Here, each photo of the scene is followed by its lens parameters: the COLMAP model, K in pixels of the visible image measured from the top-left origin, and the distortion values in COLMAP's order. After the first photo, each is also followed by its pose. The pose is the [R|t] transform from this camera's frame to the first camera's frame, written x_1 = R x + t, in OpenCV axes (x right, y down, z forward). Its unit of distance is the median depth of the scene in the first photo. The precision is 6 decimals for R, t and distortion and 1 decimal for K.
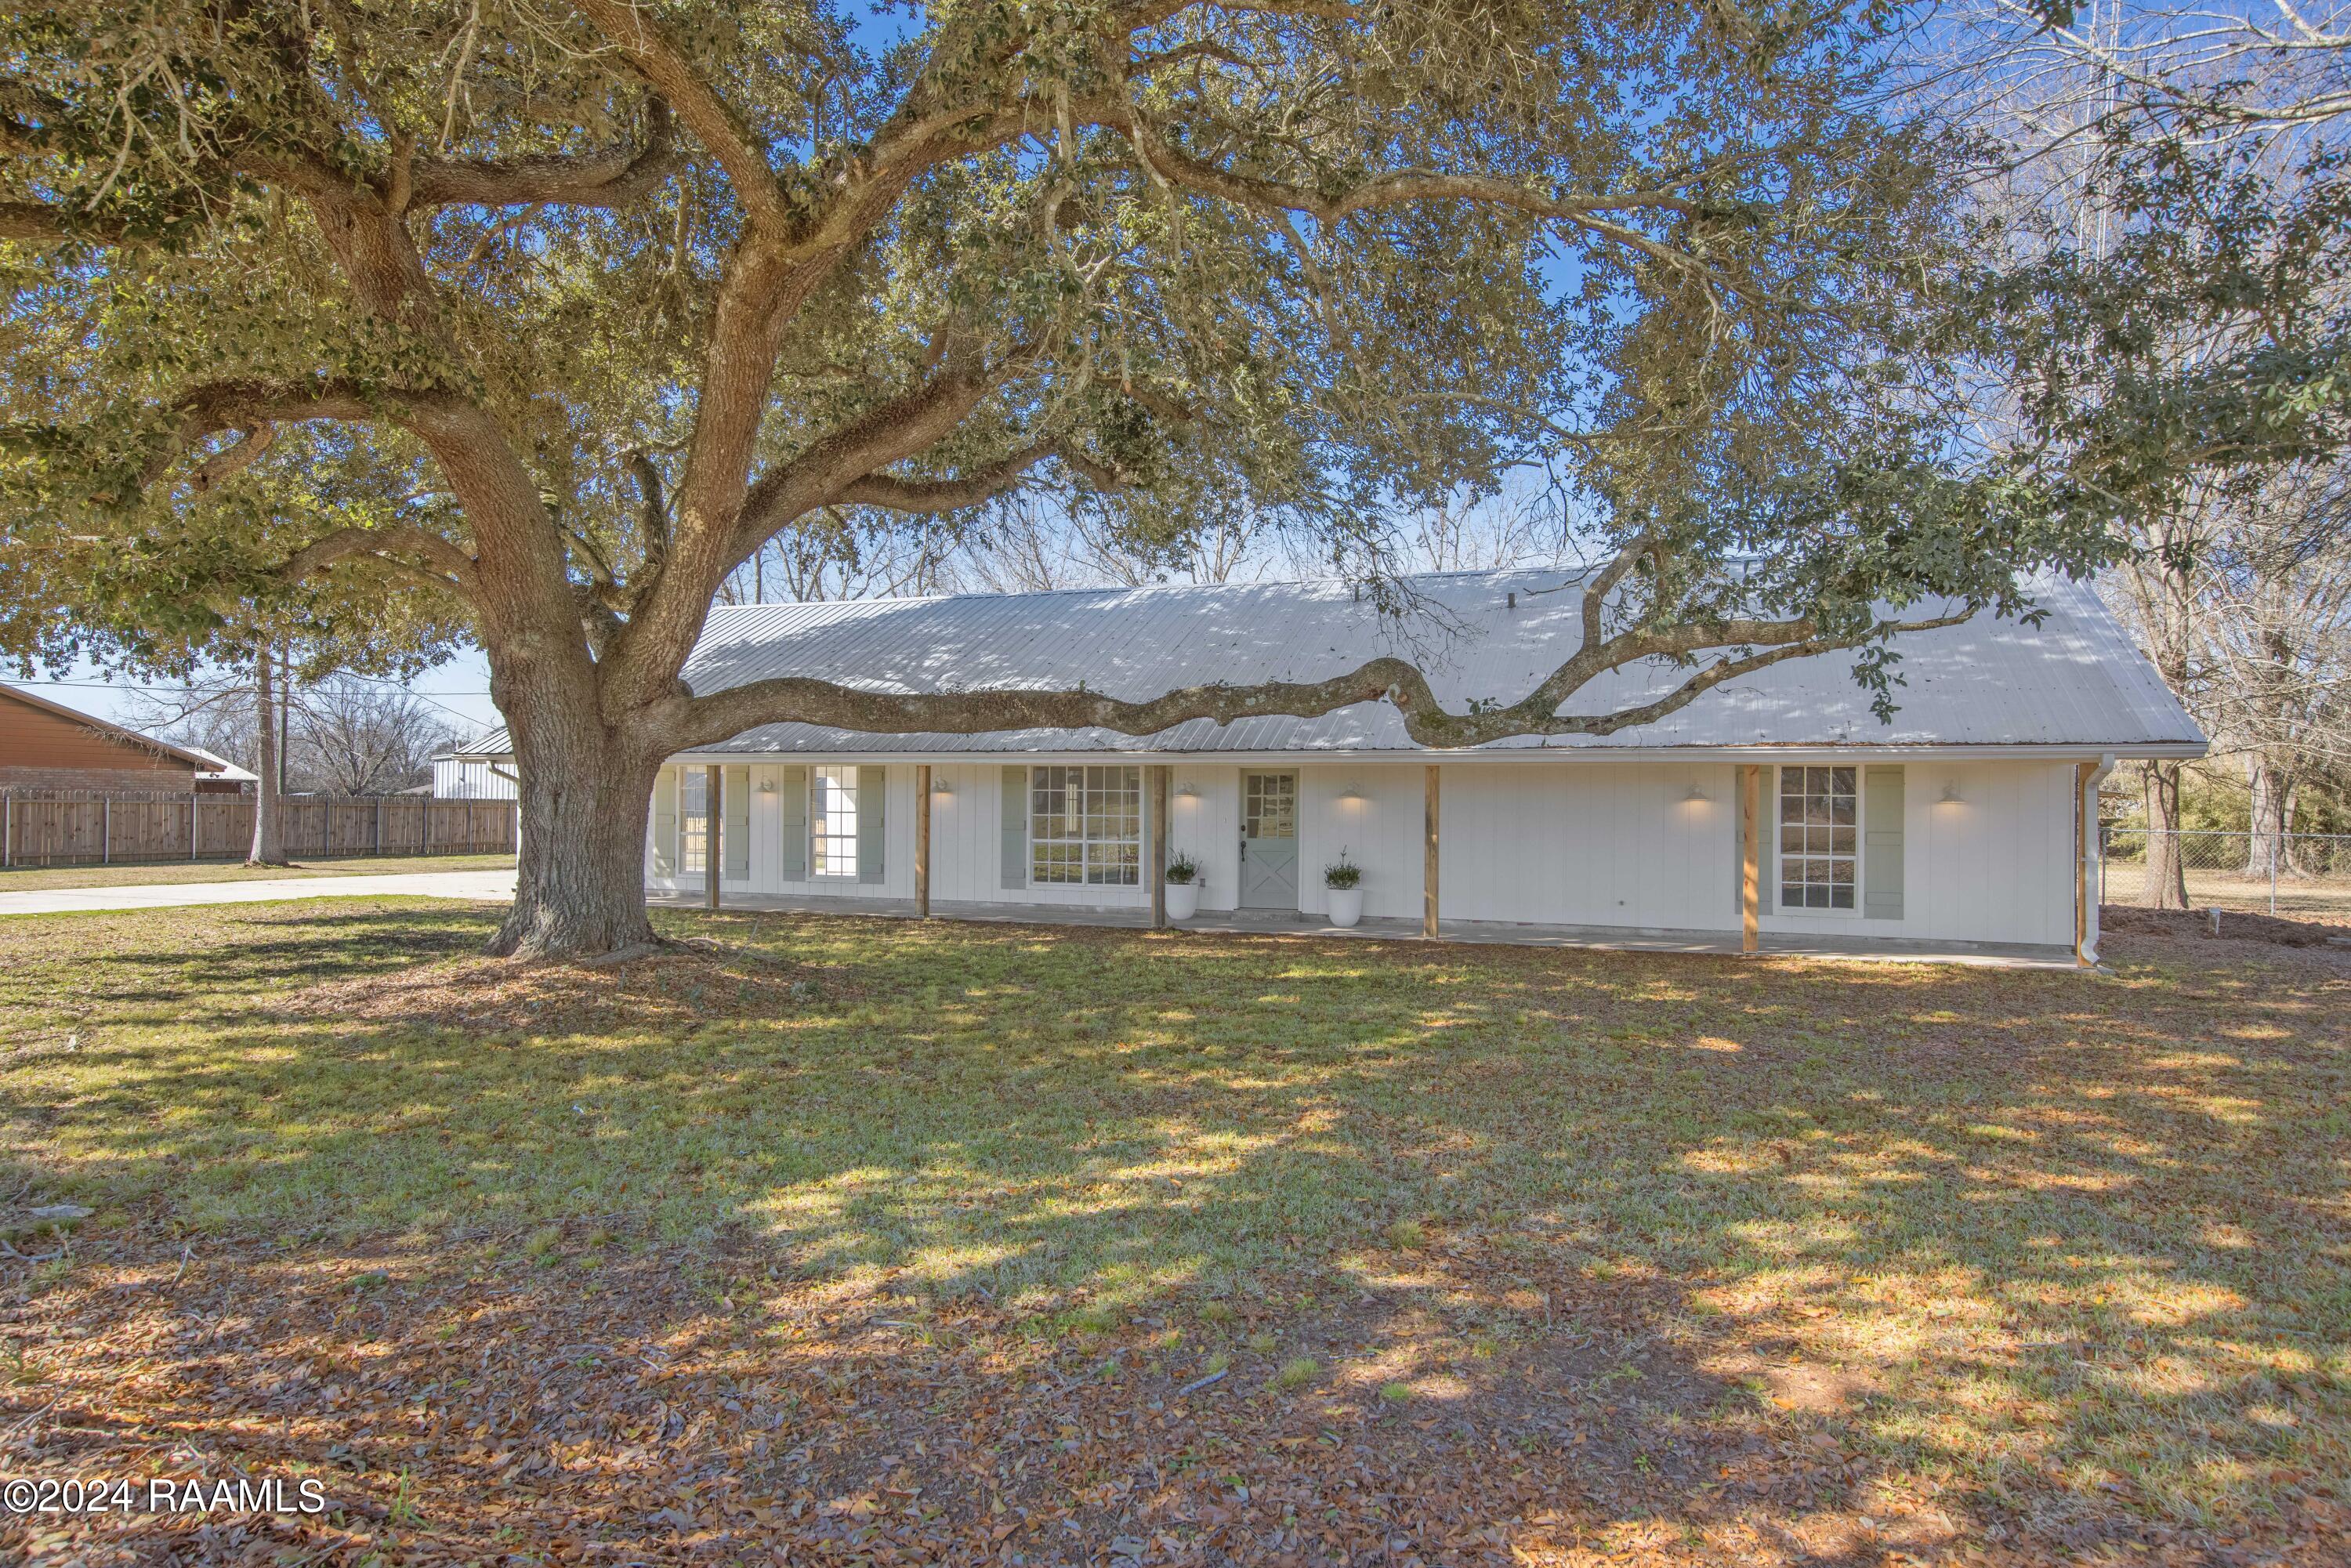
lens RADIAL K [[1465.5, 0, 1175.5], [0, 1465.5, 784.0], [0, 0, 1]] dist [0.009175, 0.000283]
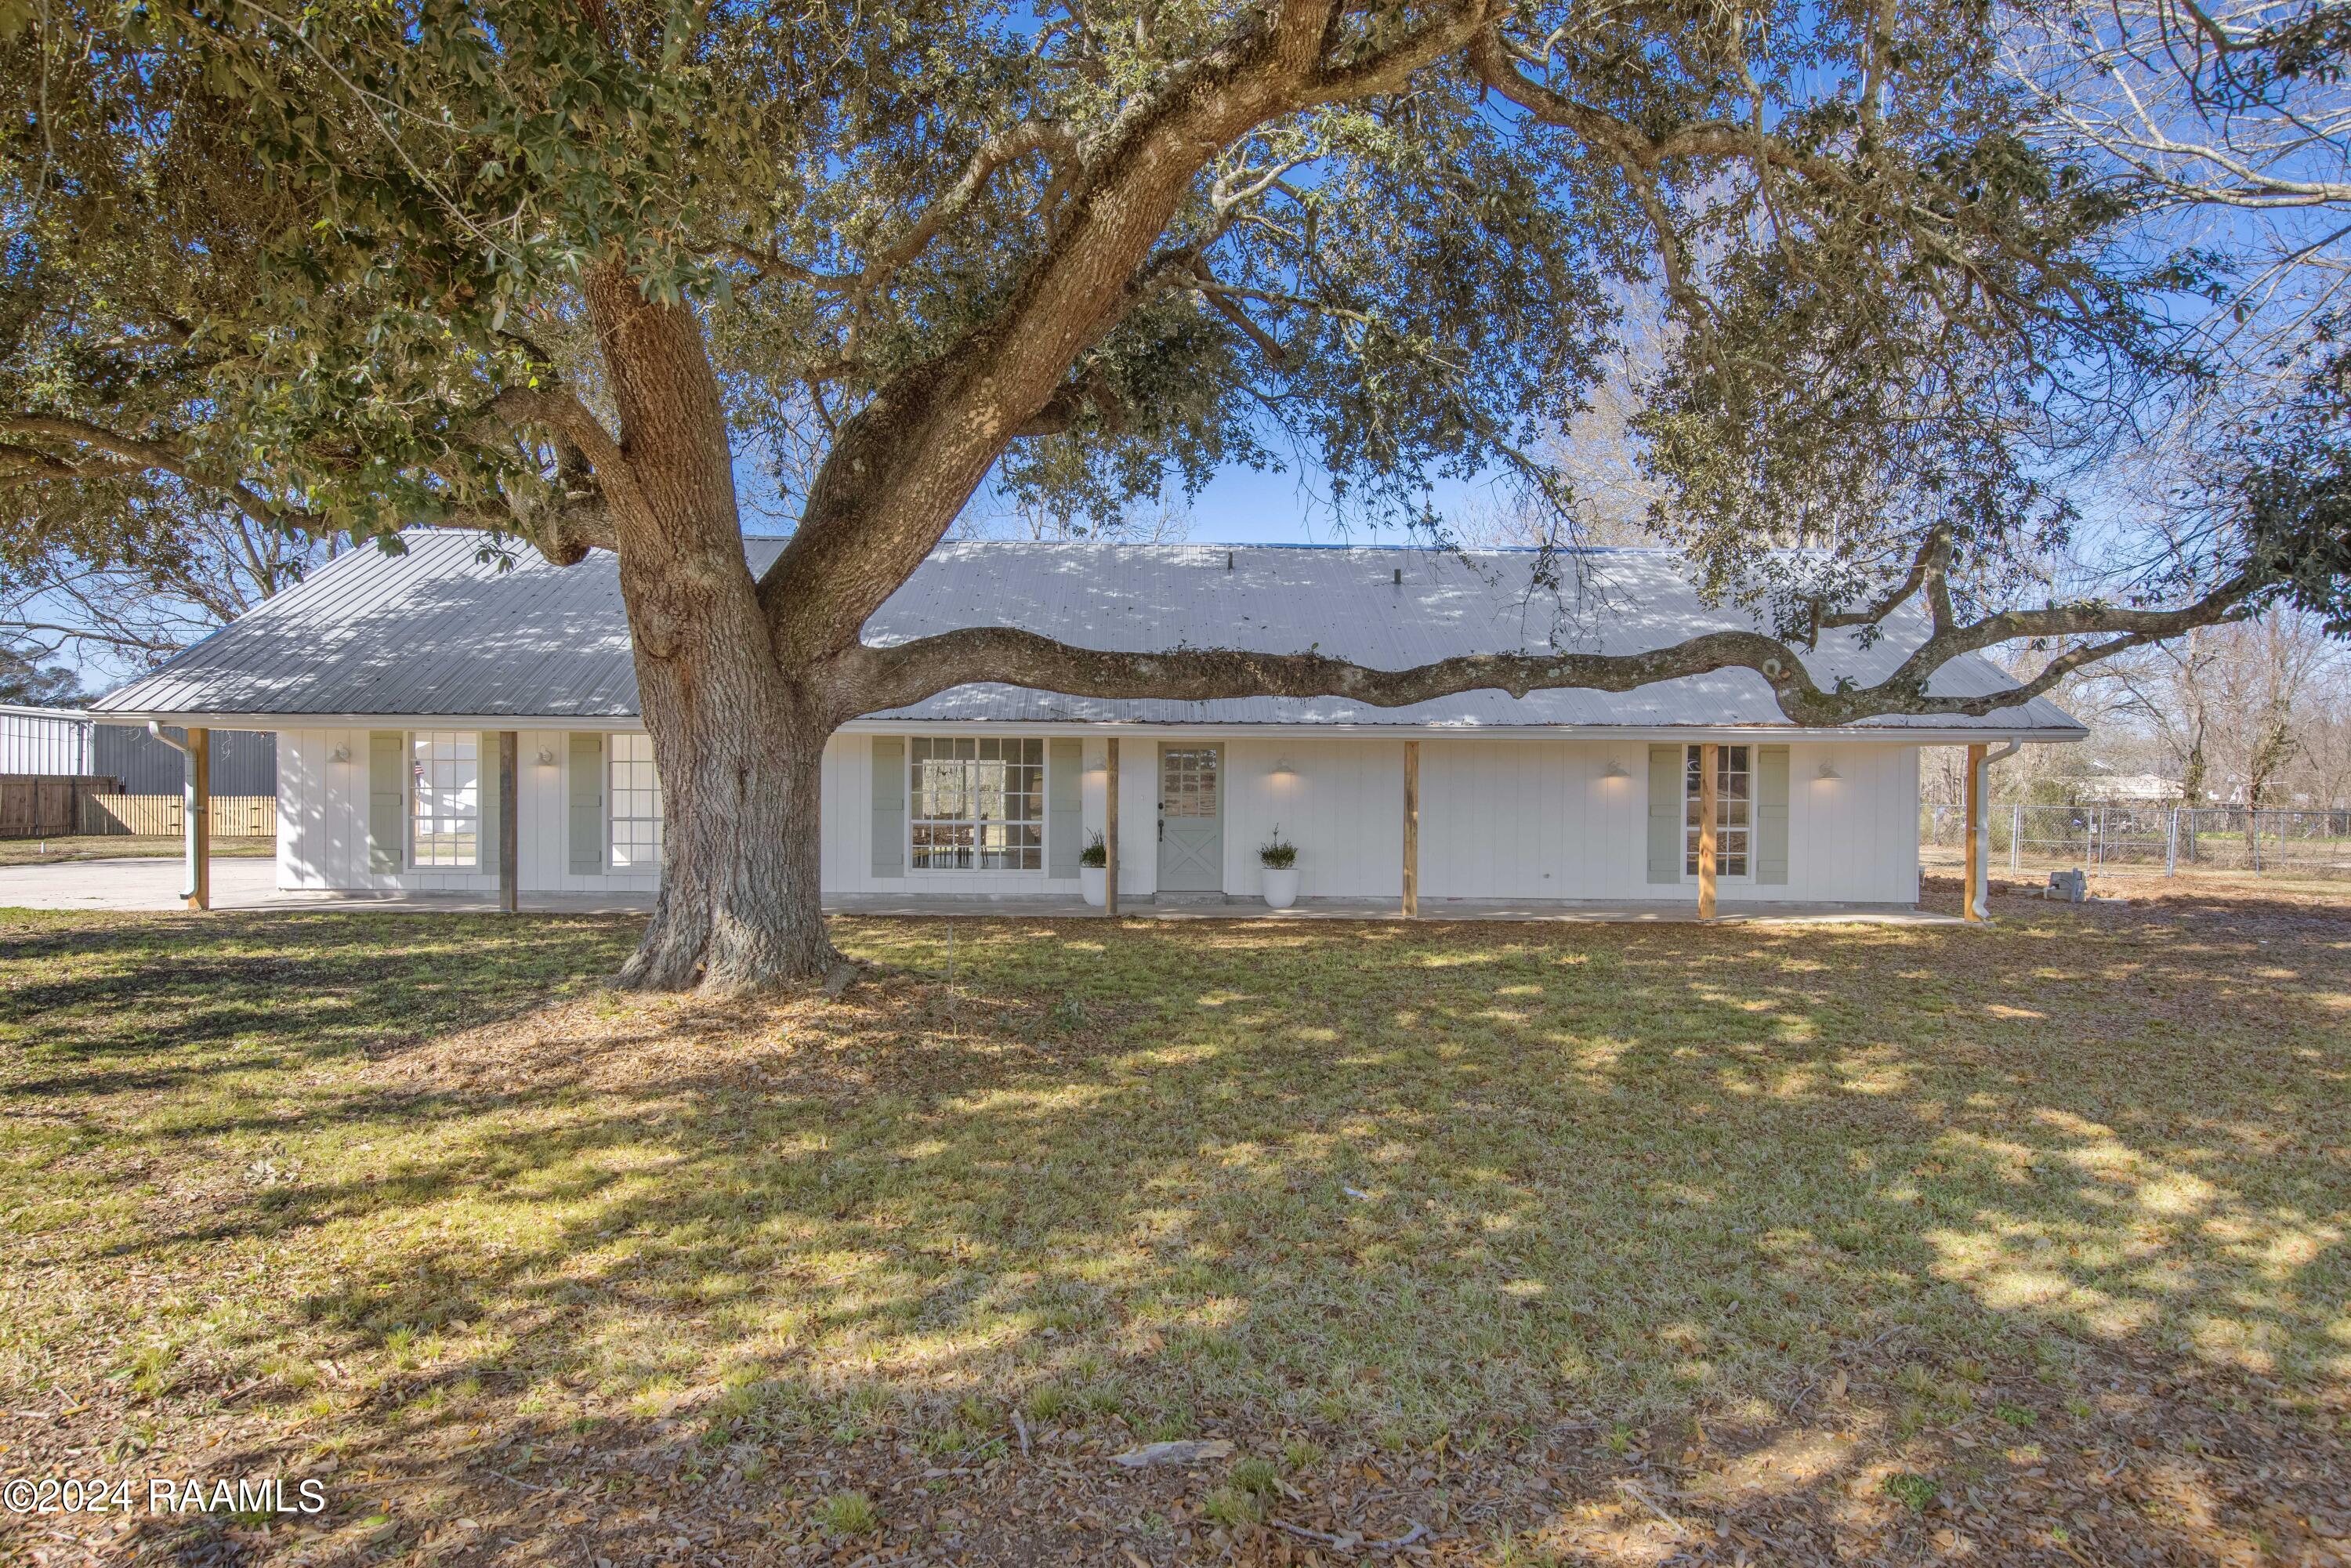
lens RADIAL K [[1465.5, 0, 1175.5], [0, 1465.5, 784.0], [0, 0, 1]] dist [0.009175, 0.000283]
pose [[0.924126, -0.001967, 0.382082, -0.482627], [-0.005237, 0.999828, 0.017813, -0.000952], [-0.382051, -0.018462, 0.923957, 0.213824]]
